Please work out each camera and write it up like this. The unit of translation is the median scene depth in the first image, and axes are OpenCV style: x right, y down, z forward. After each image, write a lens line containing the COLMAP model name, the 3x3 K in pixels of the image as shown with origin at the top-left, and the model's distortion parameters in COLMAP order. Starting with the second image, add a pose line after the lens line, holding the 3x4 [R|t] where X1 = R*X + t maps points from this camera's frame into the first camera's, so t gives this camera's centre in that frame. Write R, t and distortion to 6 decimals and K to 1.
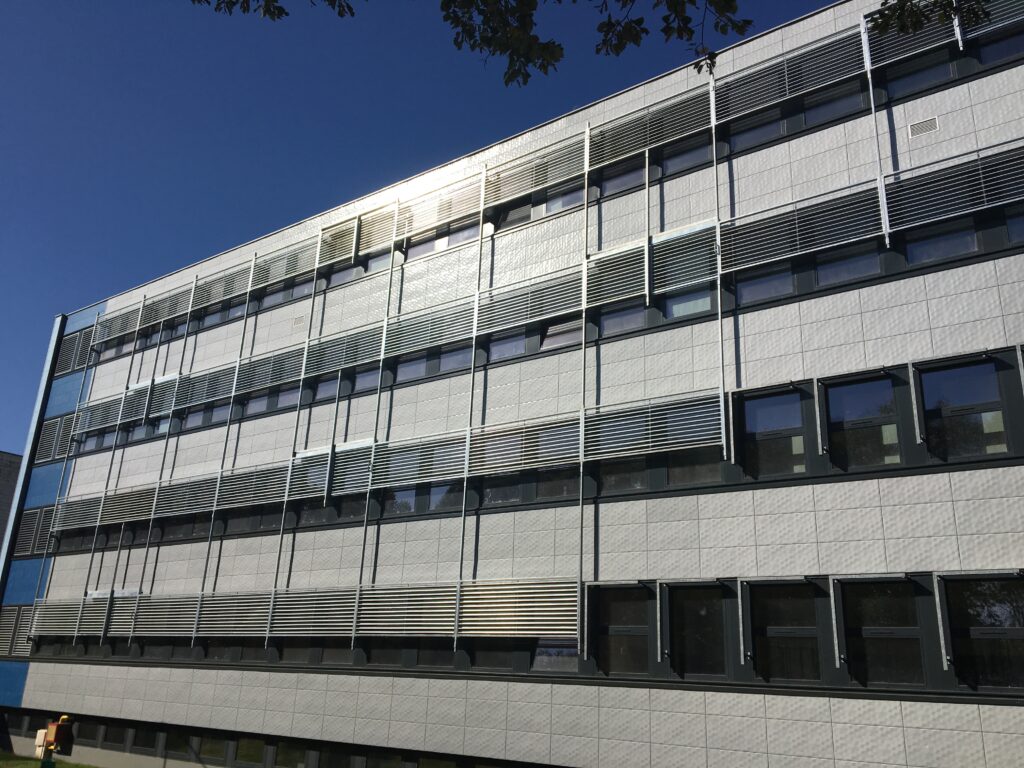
lens RADIAL K [[905.3, 0, 510.5], [0, 905.3, 343.0], [0, 0, 1]] dist [0.095263, -0.142820]
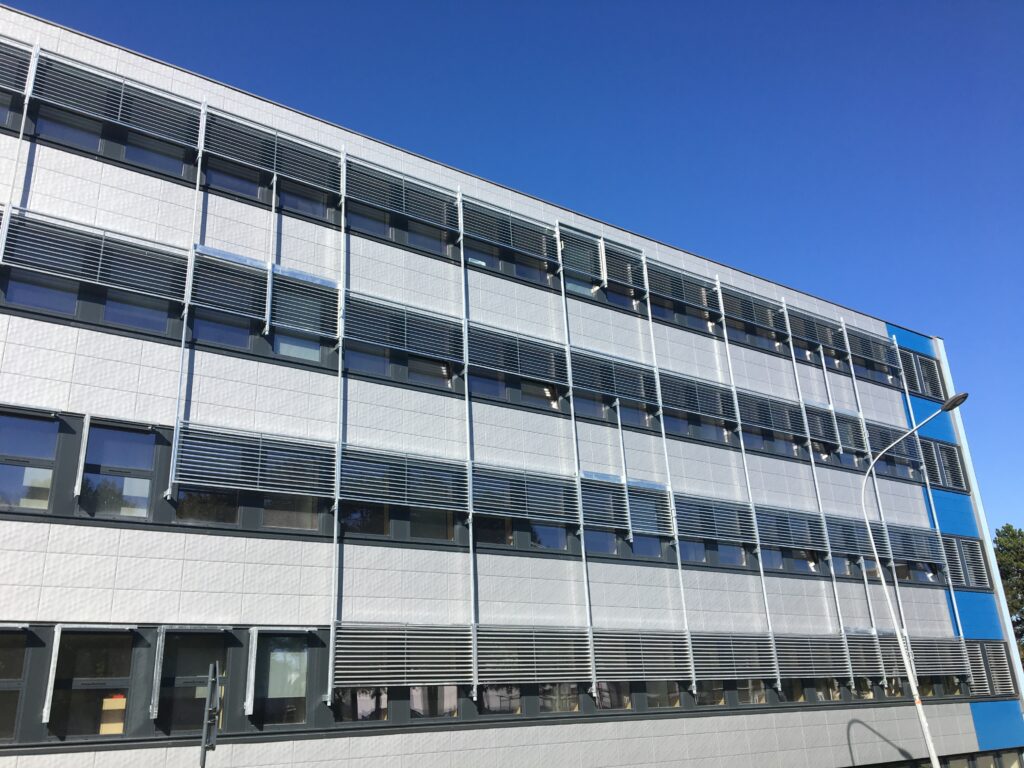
lens RADIAL K [[869.4, 0, 512.0], [0, 869.4, 384.0], [0, 0, 1]] dist [0.015904, 0.006676]
pose [[0.290596, 0.295447, 0.910091, -0.377705], [-0.270469, 0.937710, -0.218051, 0.087948], [-0.917824, -0.182787, 0.352404, 0.284644]]
